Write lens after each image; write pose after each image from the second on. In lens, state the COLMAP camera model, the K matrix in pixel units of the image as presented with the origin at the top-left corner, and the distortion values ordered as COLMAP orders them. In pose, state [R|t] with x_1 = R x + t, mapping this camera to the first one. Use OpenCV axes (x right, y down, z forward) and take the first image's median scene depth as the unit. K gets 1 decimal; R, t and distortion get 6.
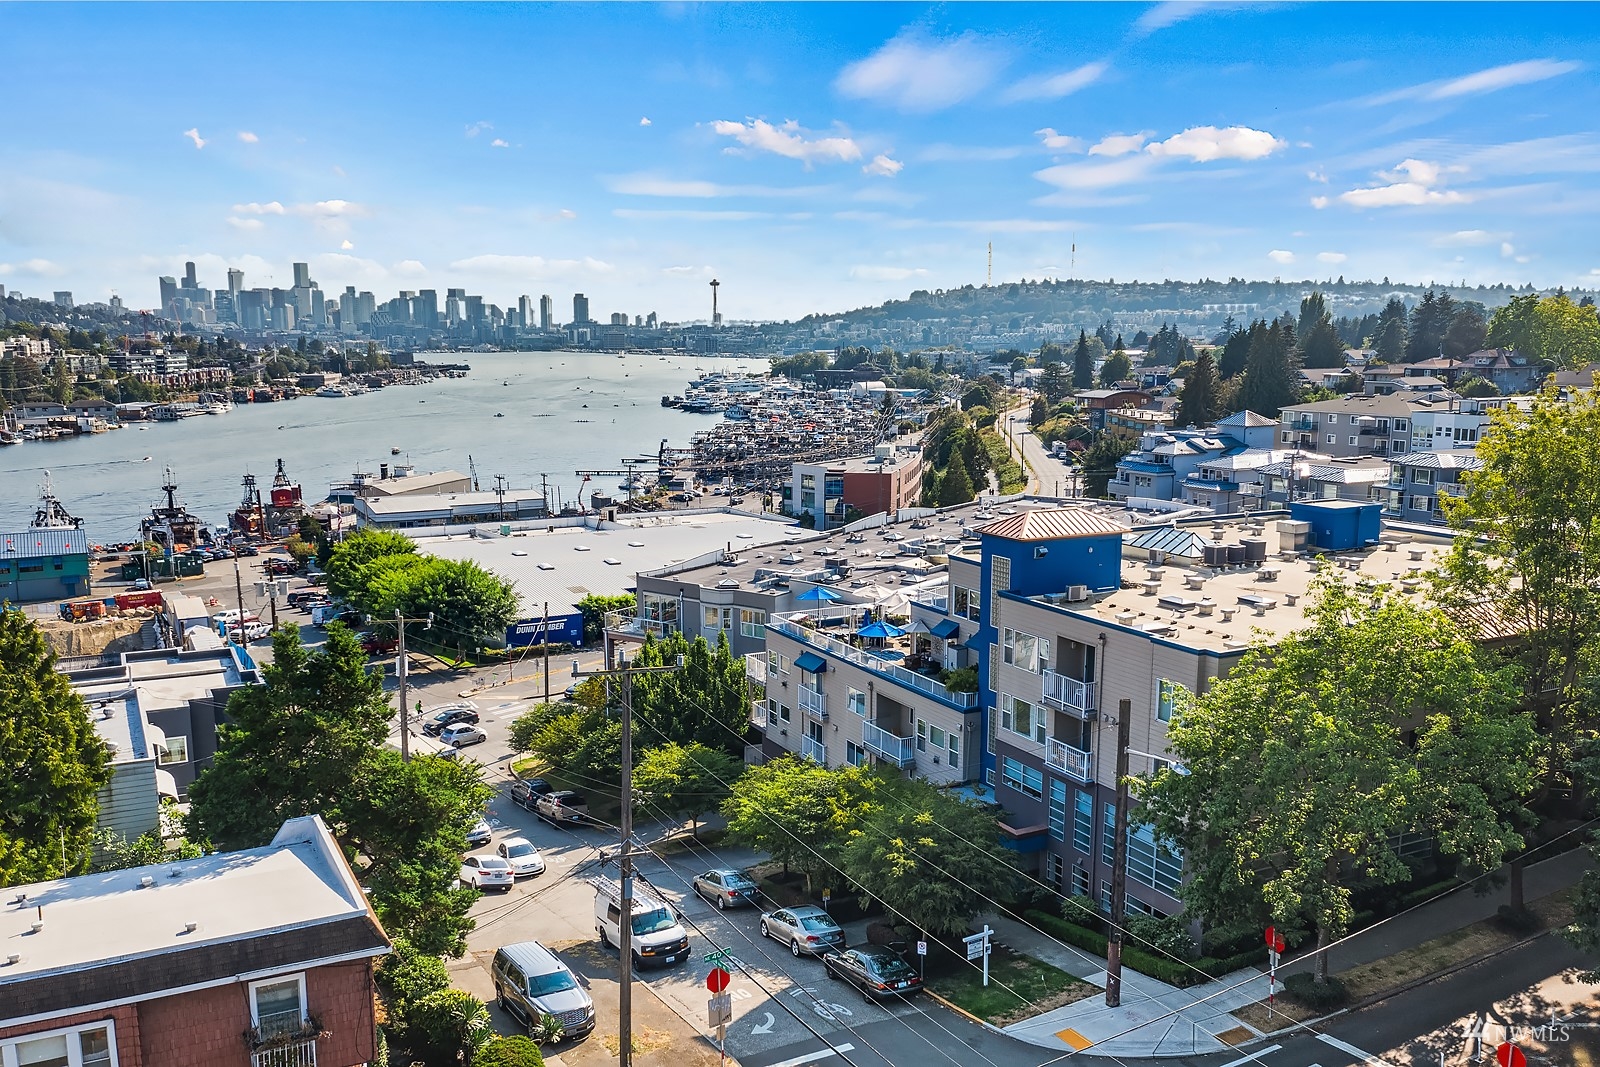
lens RADIAL K [[1349.6, 0, 768.8], [0, 1349.6, 579.9], [0, 0, 1]] dist [-0.002479, 0.000668]
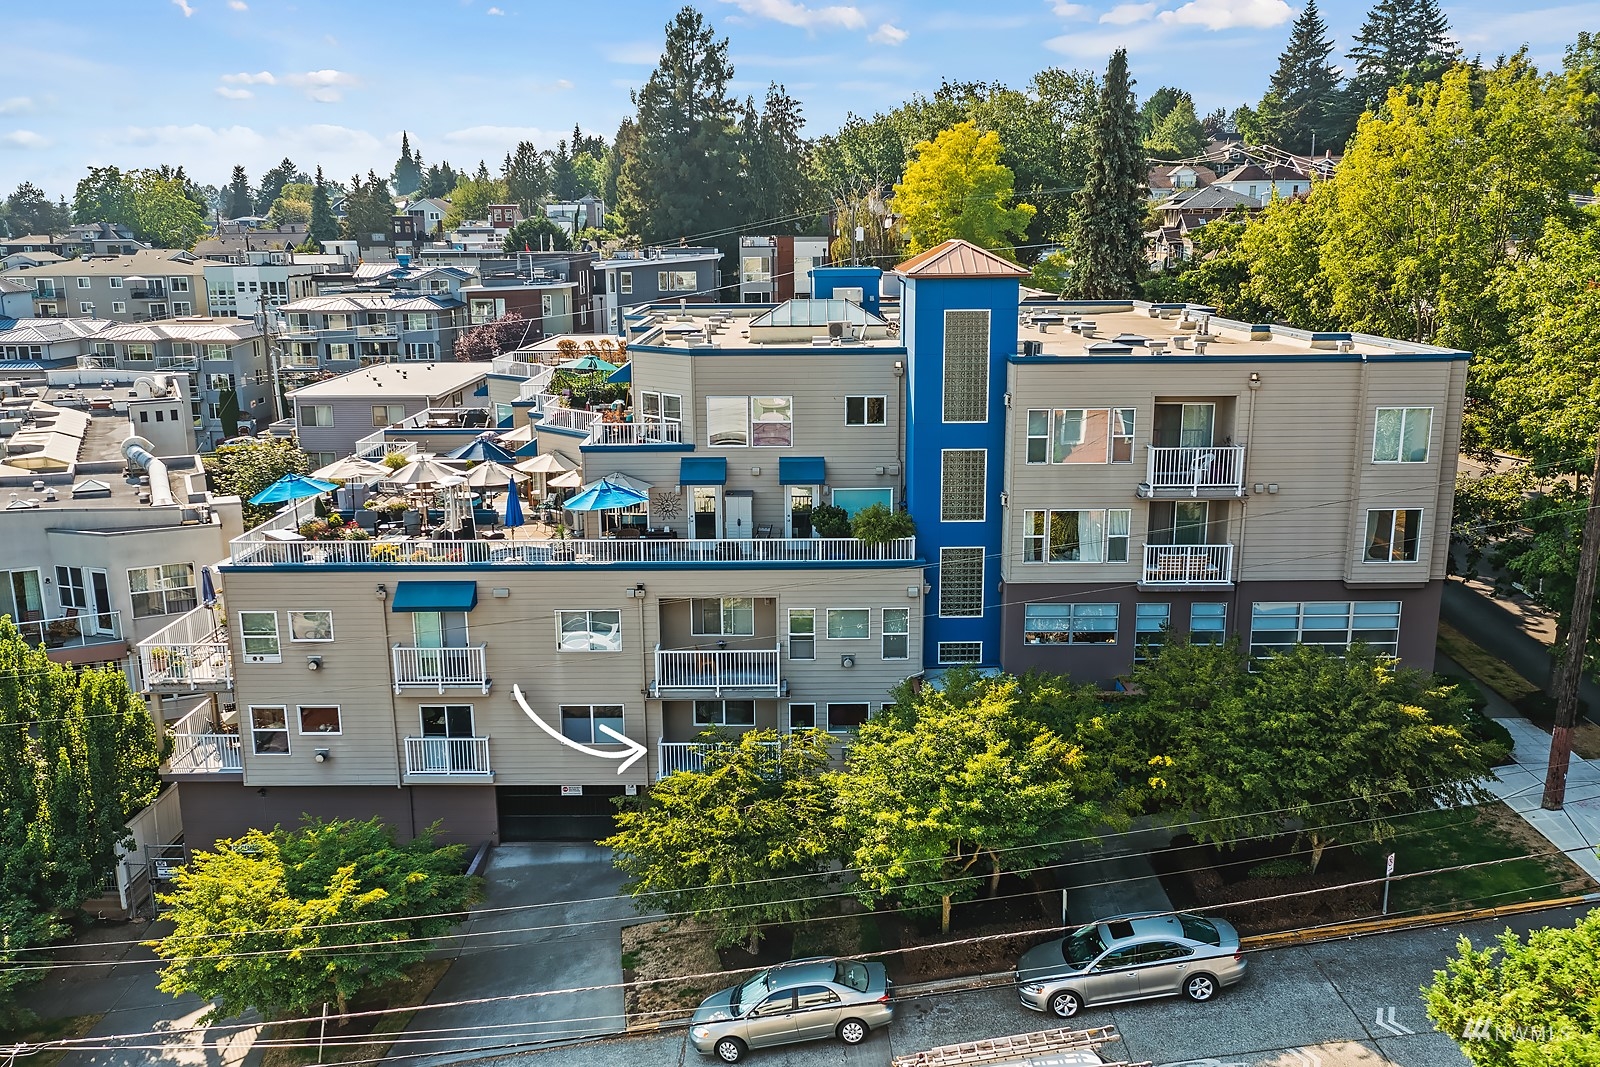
lens RADIAL K [[1306.2, 0, 800.6], [0, 1306.2, 576.8], [0, 0, 1]] dist [0.003906, 0.005050]
pose [[0.441131, -0.223836, 0.869080, -0.074866], [0.166144, 0.972026, 0.166018, -0.001642], [-0.881929, 0.071157, 0.465980, 0.134758]]
